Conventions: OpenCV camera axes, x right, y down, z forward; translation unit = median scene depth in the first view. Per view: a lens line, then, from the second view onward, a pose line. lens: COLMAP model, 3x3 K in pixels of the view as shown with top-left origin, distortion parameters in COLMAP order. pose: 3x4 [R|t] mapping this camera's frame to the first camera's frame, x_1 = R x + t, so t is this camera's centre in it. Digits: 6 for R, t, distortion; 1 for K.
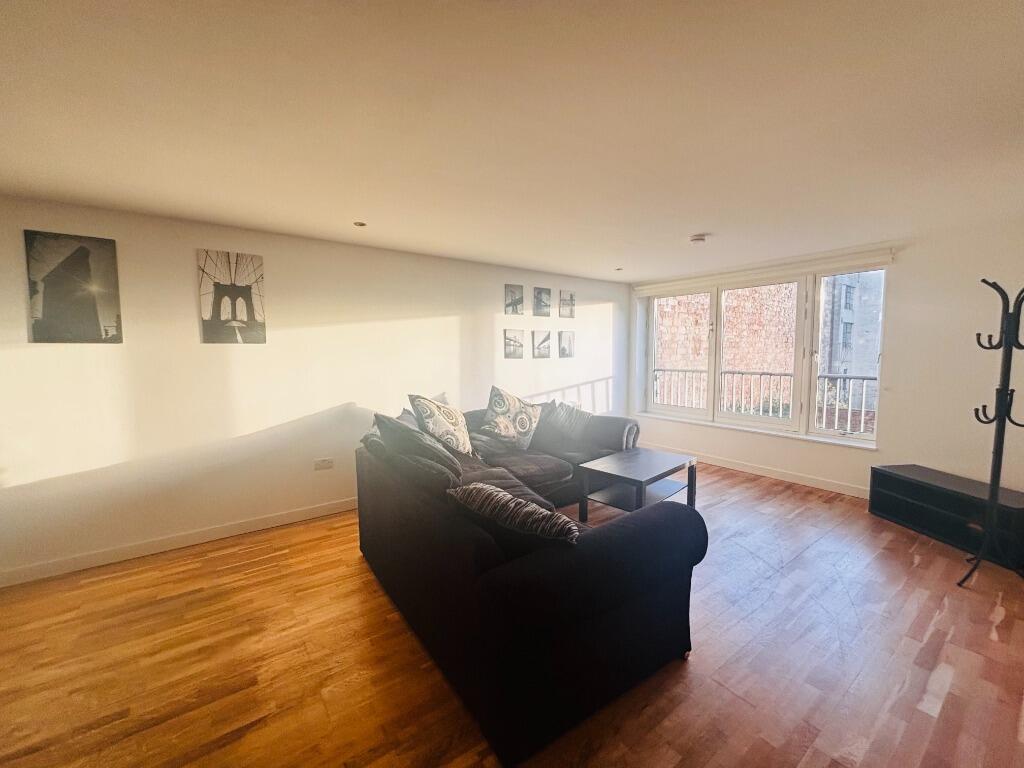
lens RADIAL K [[411.4, 0, 507.6], [0, 411.4, 384.9], [0, 0, 1]] dist [-0.002507, -0.000794]
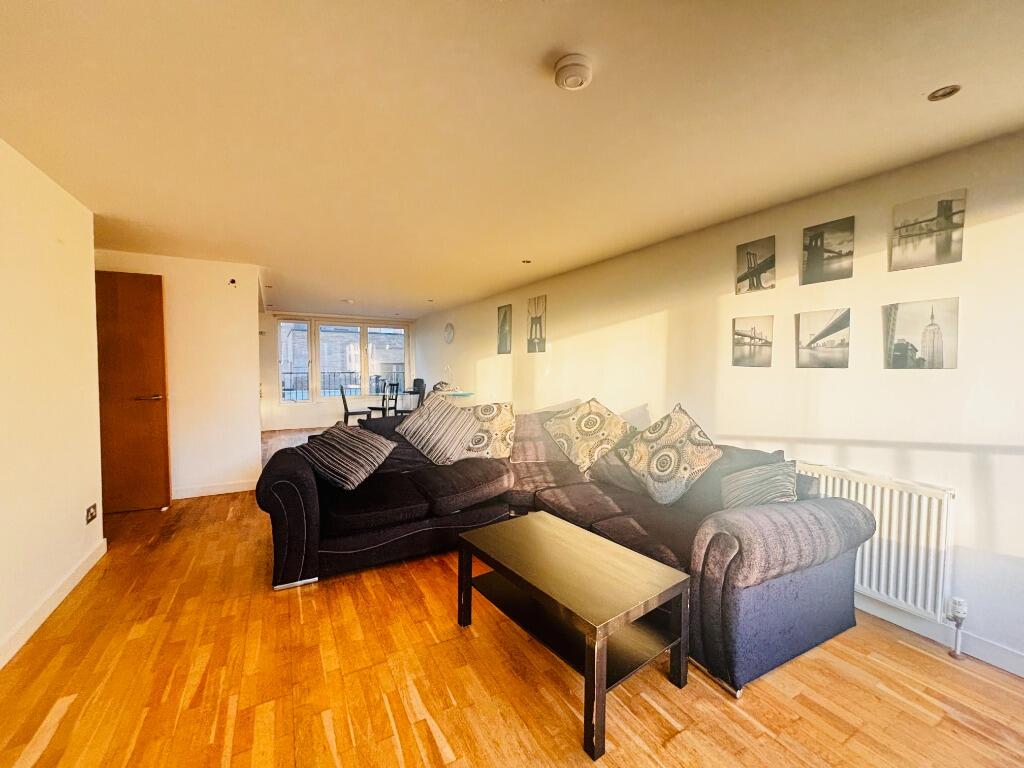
lens RADIAL K [[411.4, 0, 507.2], [0, 411.4, 380.4], [0, 0, 1]] dist [-0.002507, -0.000794]
pose [[-0.128792, 0.042634, -0.990755, 0.642281], [-0.087261, 0.994713, 0.054148, -0.046447], [0.987825, 0.093428, -0.124391, 0.735823]]
